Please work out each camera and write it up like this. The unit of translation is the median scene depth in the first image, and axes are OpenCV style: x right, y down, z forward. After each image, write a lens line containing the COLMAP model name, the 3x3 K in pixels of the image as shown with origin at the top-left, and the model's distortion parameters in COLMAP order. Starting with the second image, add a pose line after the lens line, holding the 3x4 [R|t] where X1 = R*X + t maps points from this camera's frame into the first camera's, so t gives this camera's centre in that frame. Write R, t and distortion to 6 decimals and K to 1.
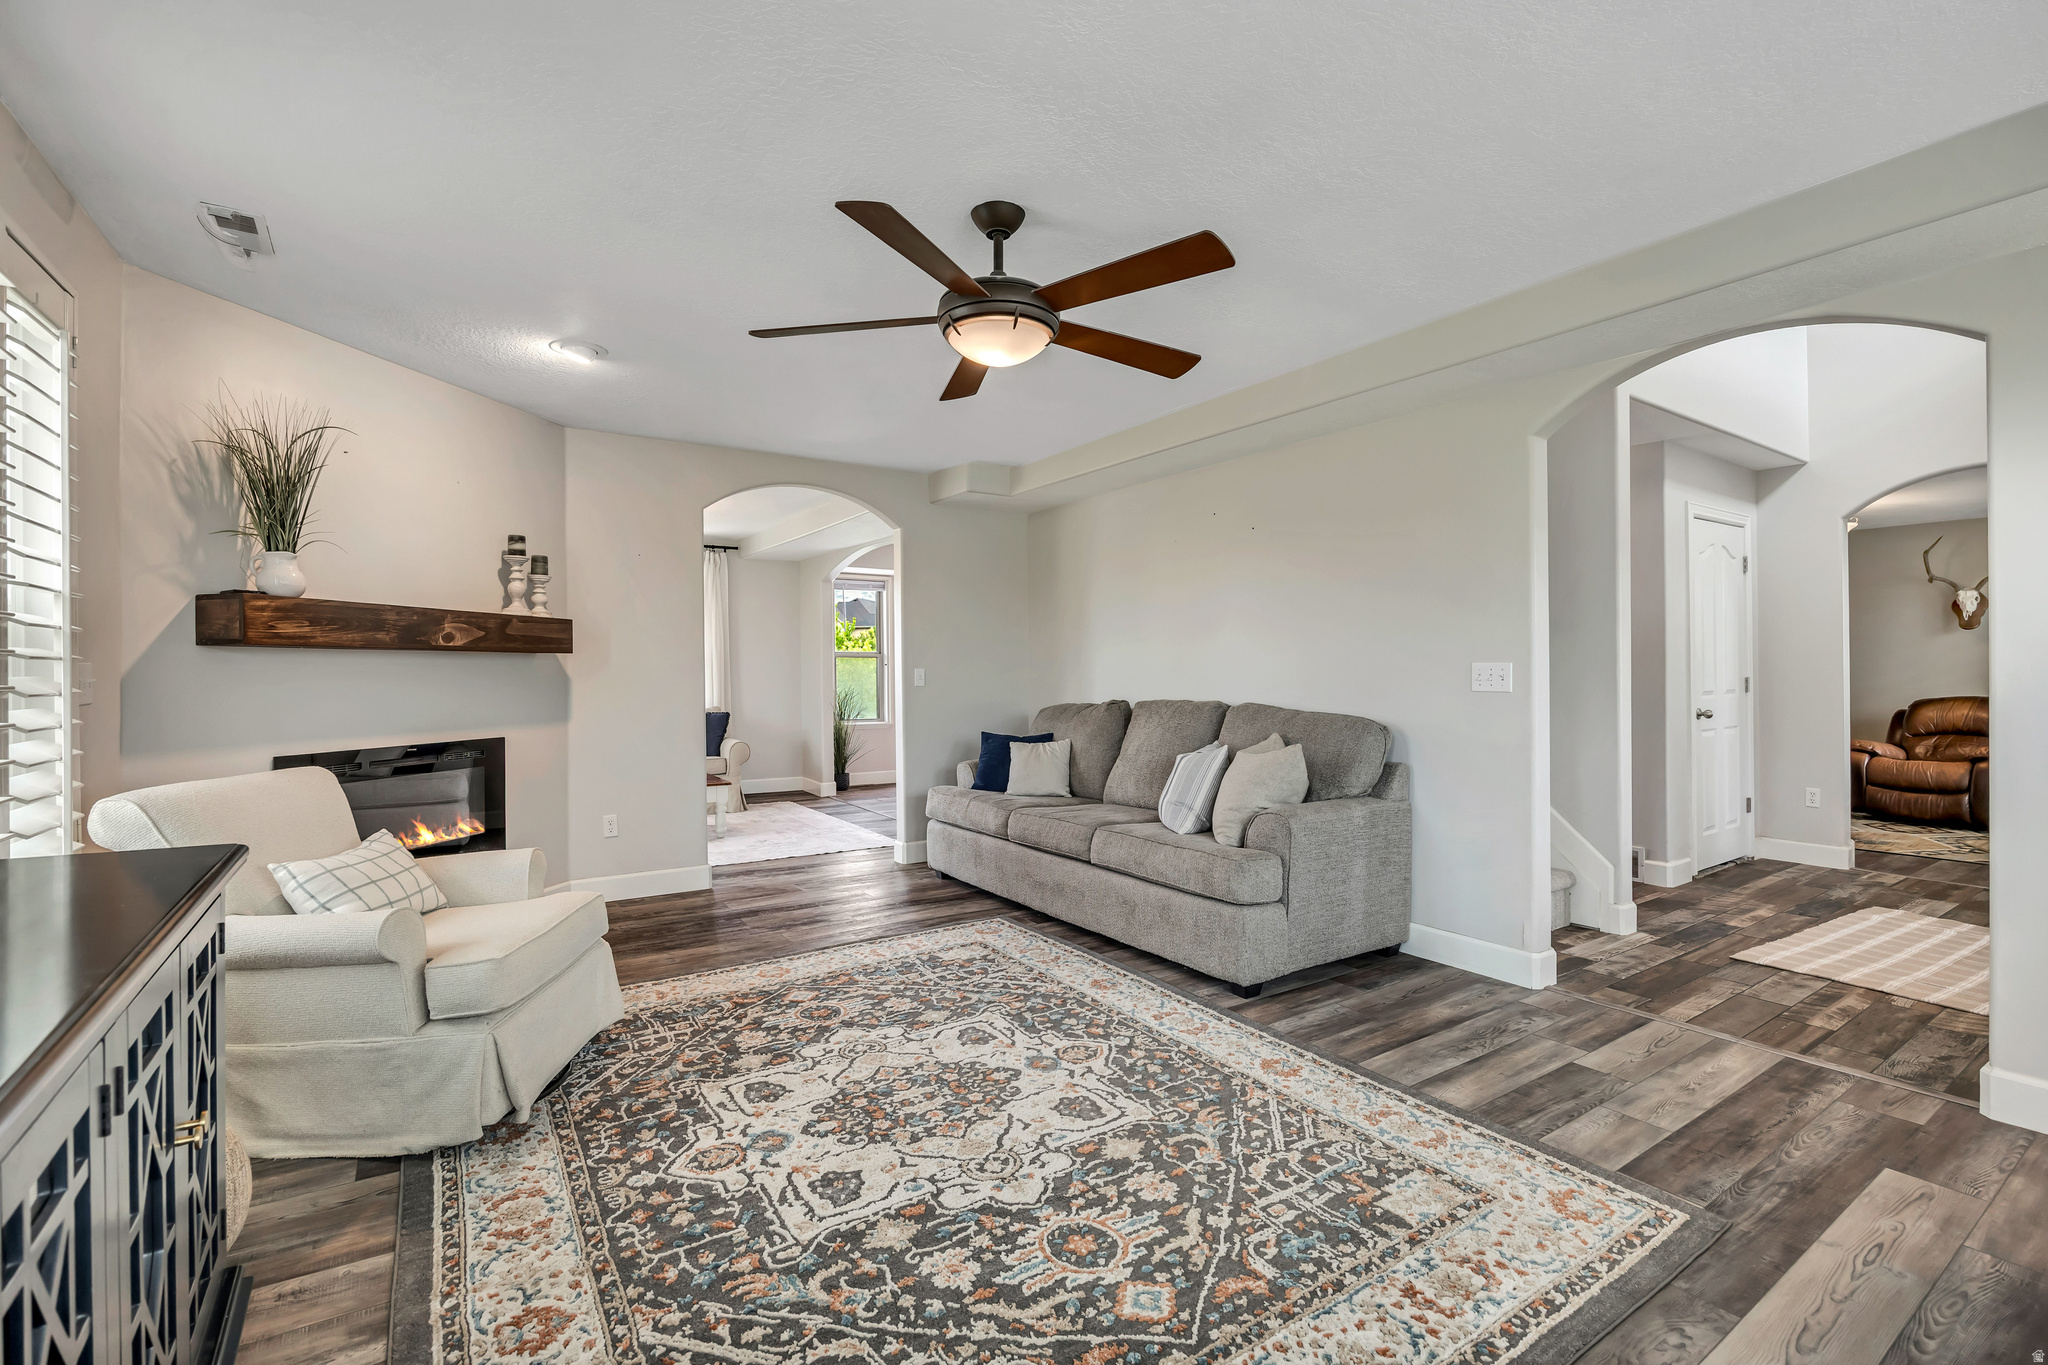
lens RADIAL K [[904.9, 0, 1028.0], [0, 904.9, 668.7], [0, 0, 1]] dist [-0.010410, 0.000377]
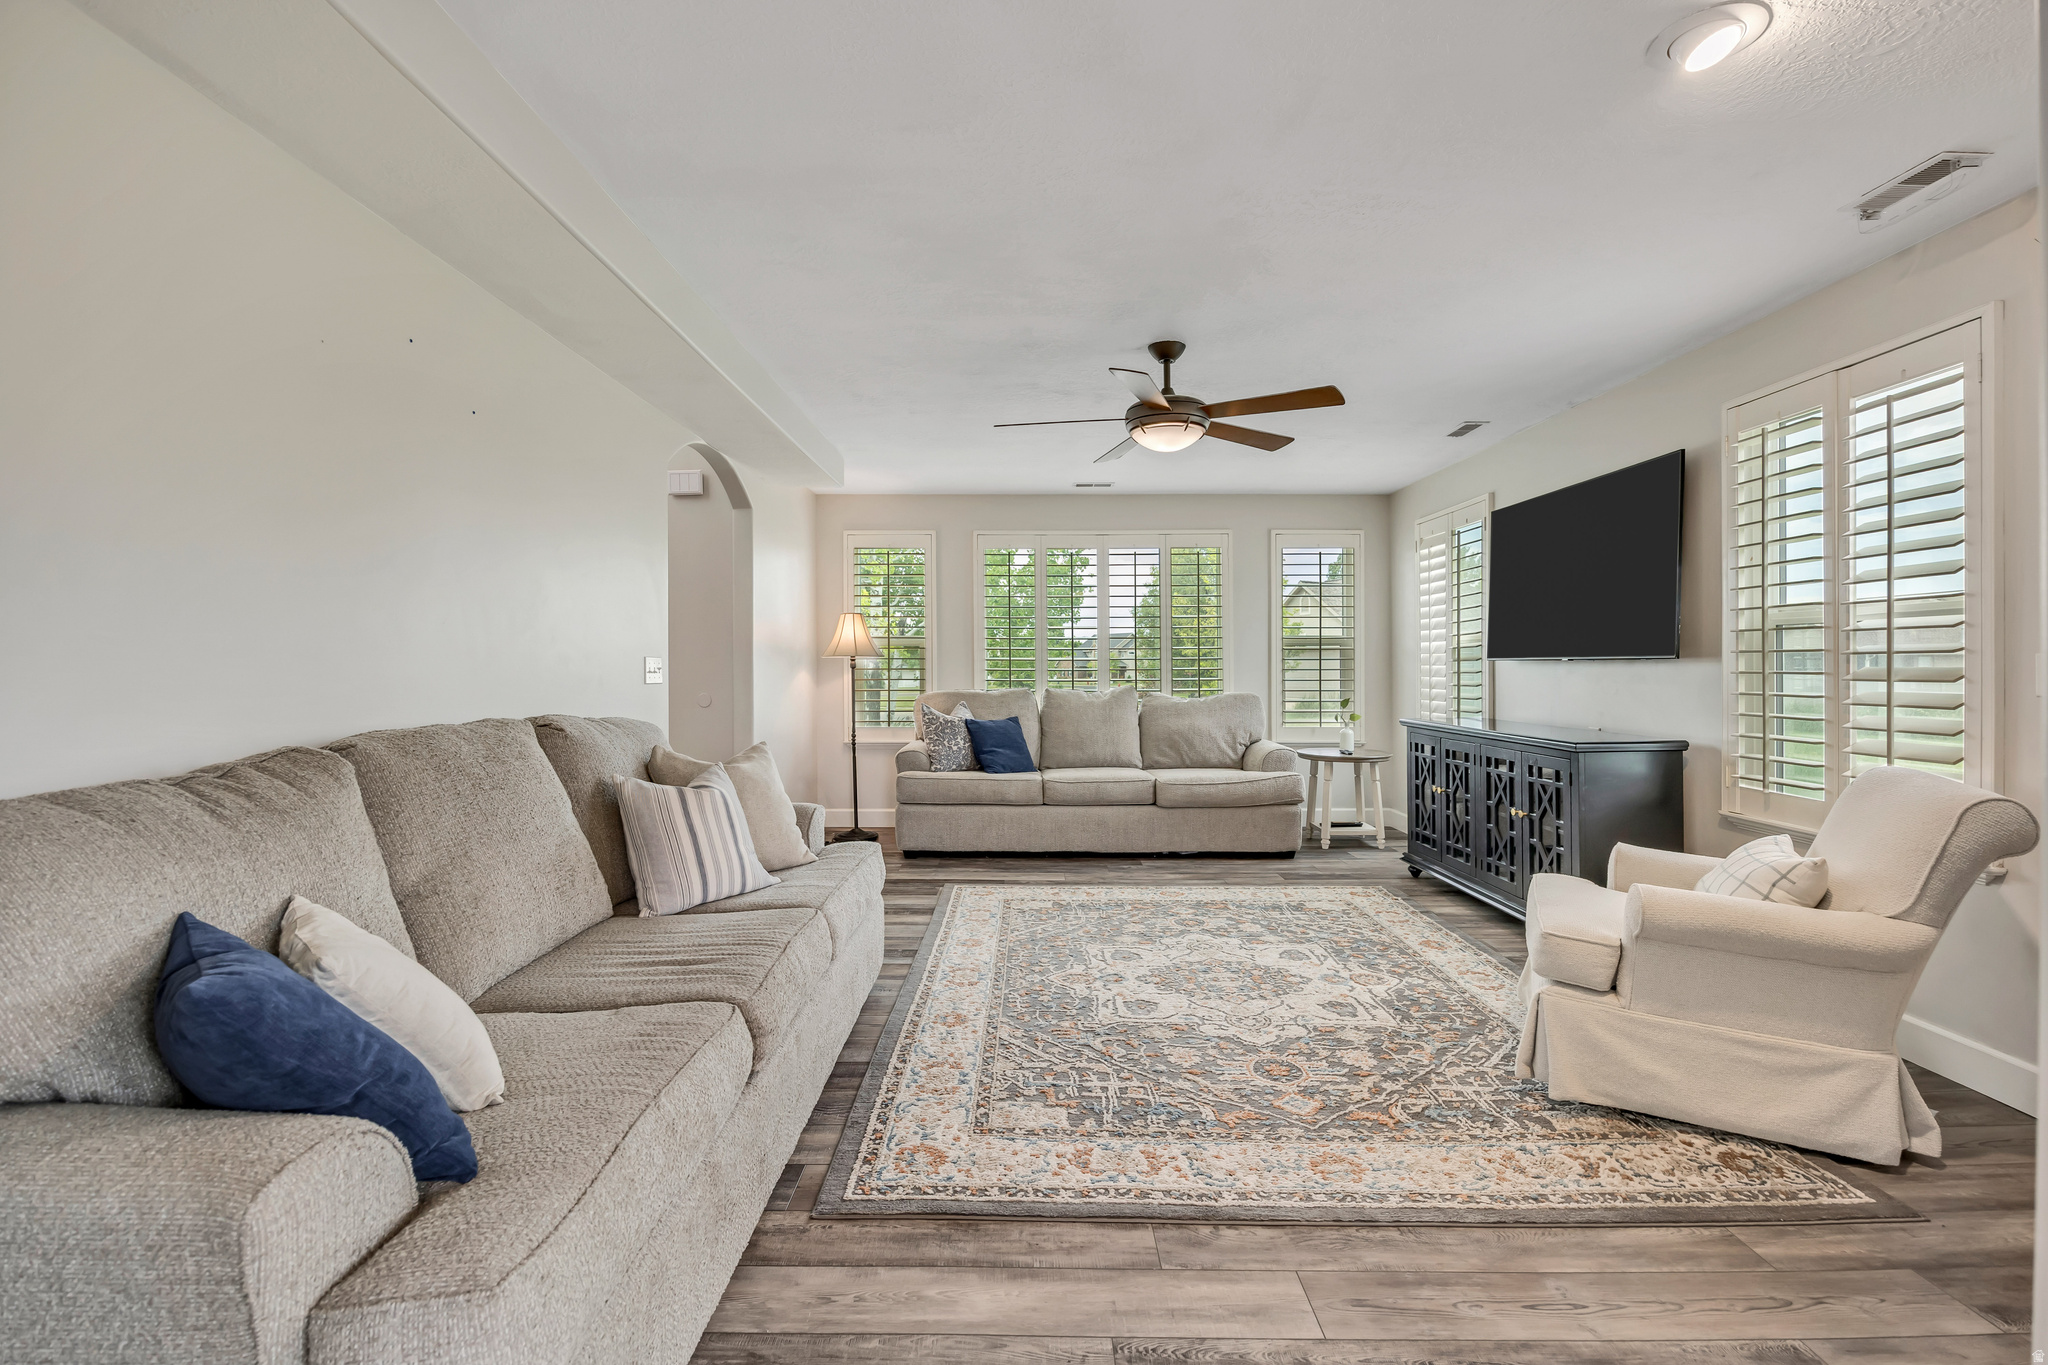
lens RADIAL K [[904.9, 0, 1026.4], [0, 904.9, 675.8], [0, 0, 1]] dist [-0.010410, 0.000377]
pose [[-0.830408, -0.006168, 0.557121, -0.586583], [-0.001326, 0.999958, 0.009094, 0.008333], [-0.557154, 0.006813, -0.830381, 2.137272]]
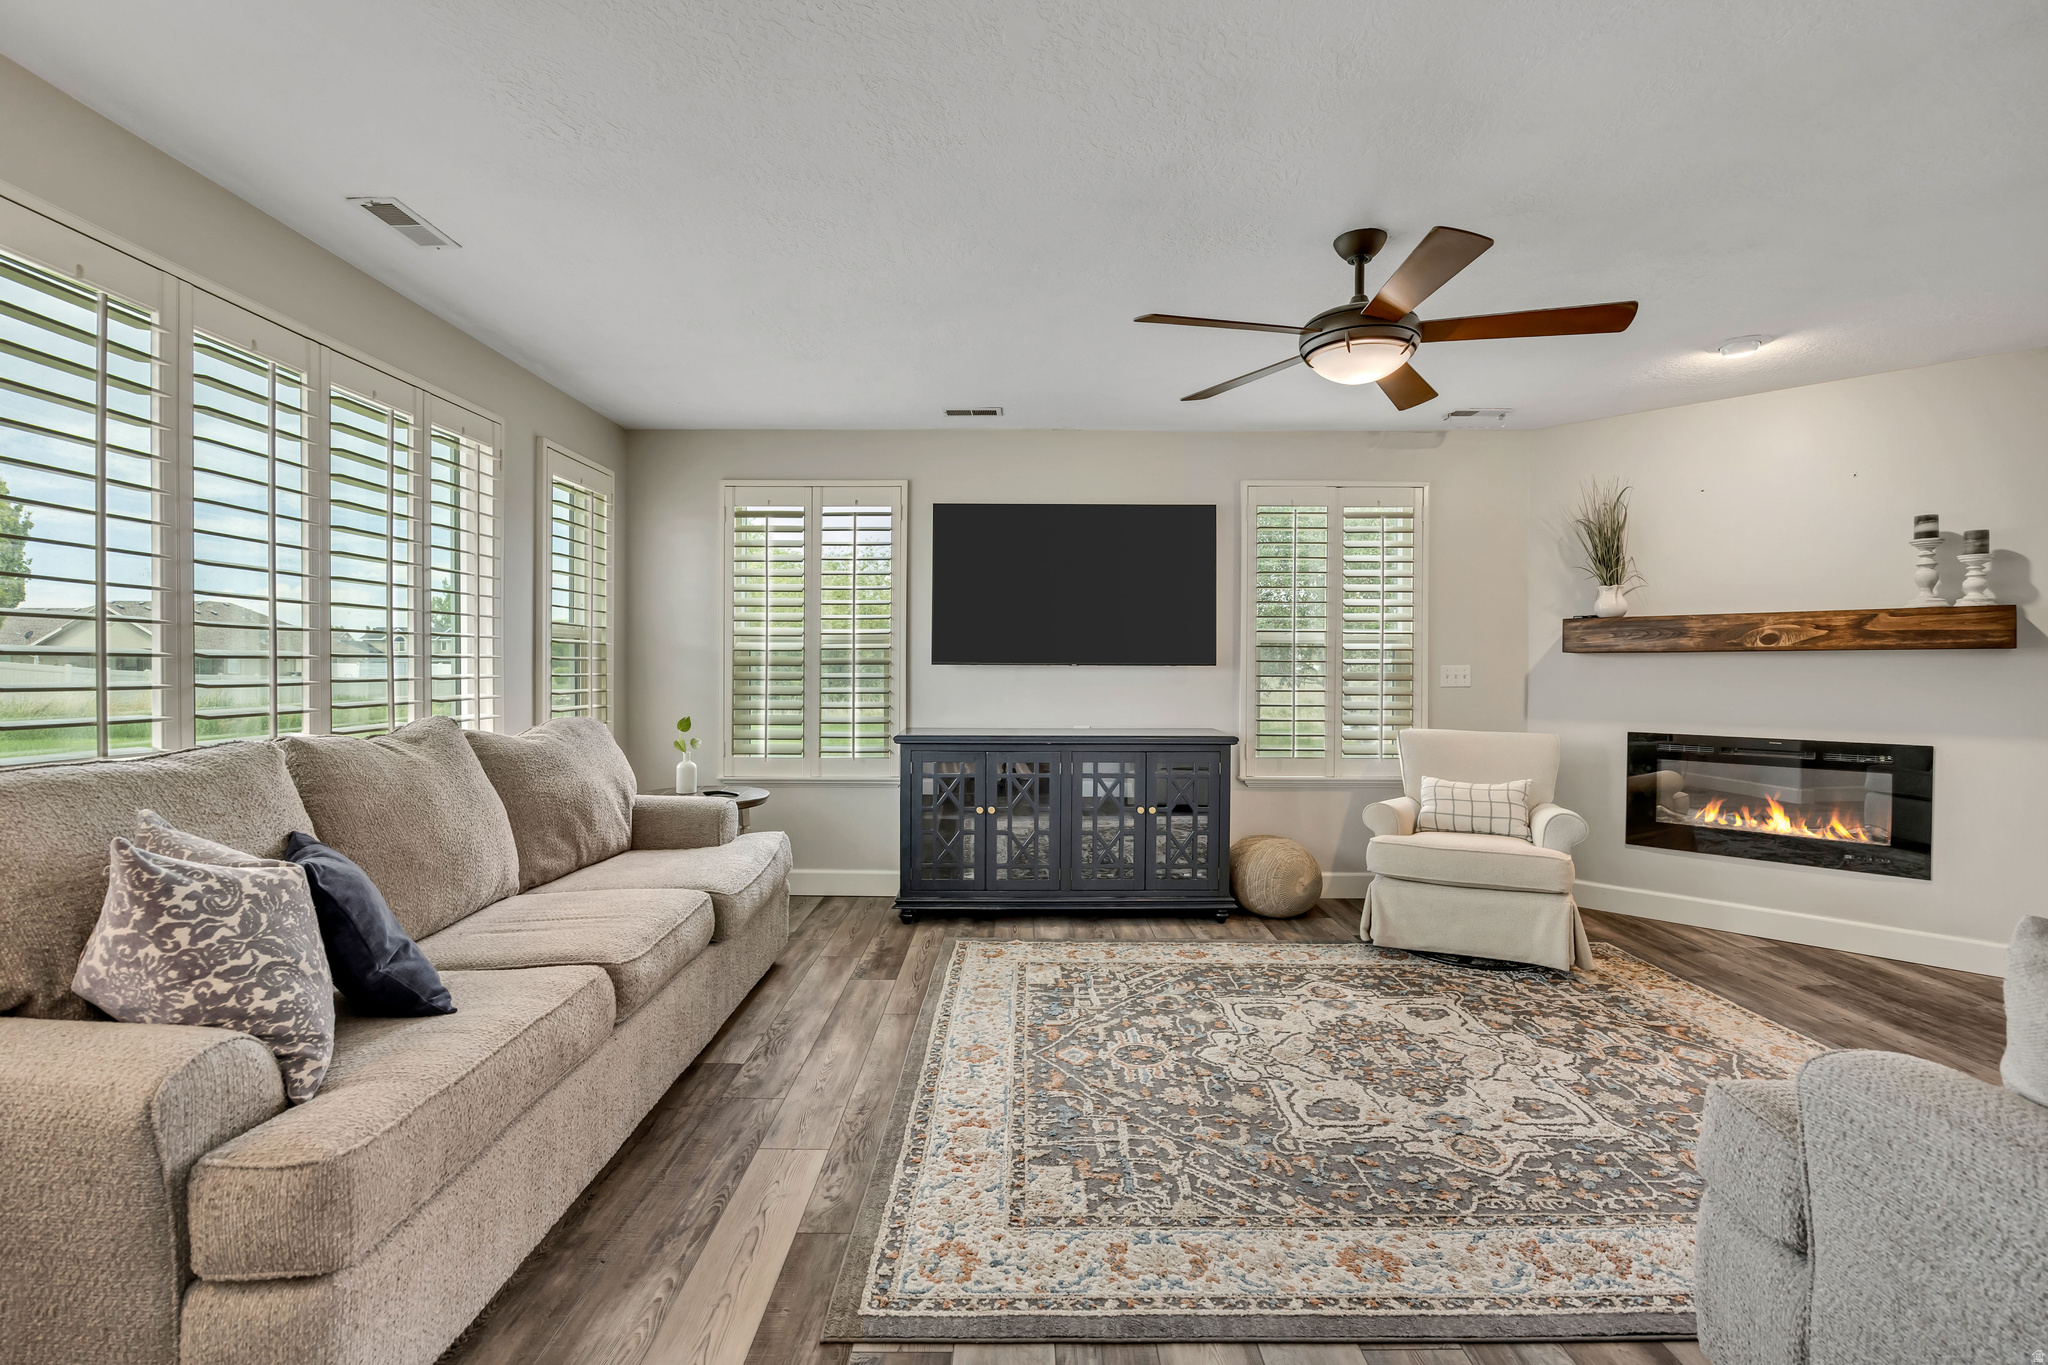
lens RADIAL K [[904.9, 0, 1021.6], [0, 904.9, 675.7], [0, 0, 1]] dist [-0.010410, 0.000377]
pose [[-0.551757, 0.008050, -0.833966, 0.983285], [0.000985, 0.999959, 0.009001, -0.002319], [0.834004, 0.004145, -0.551743, 1.154999]]
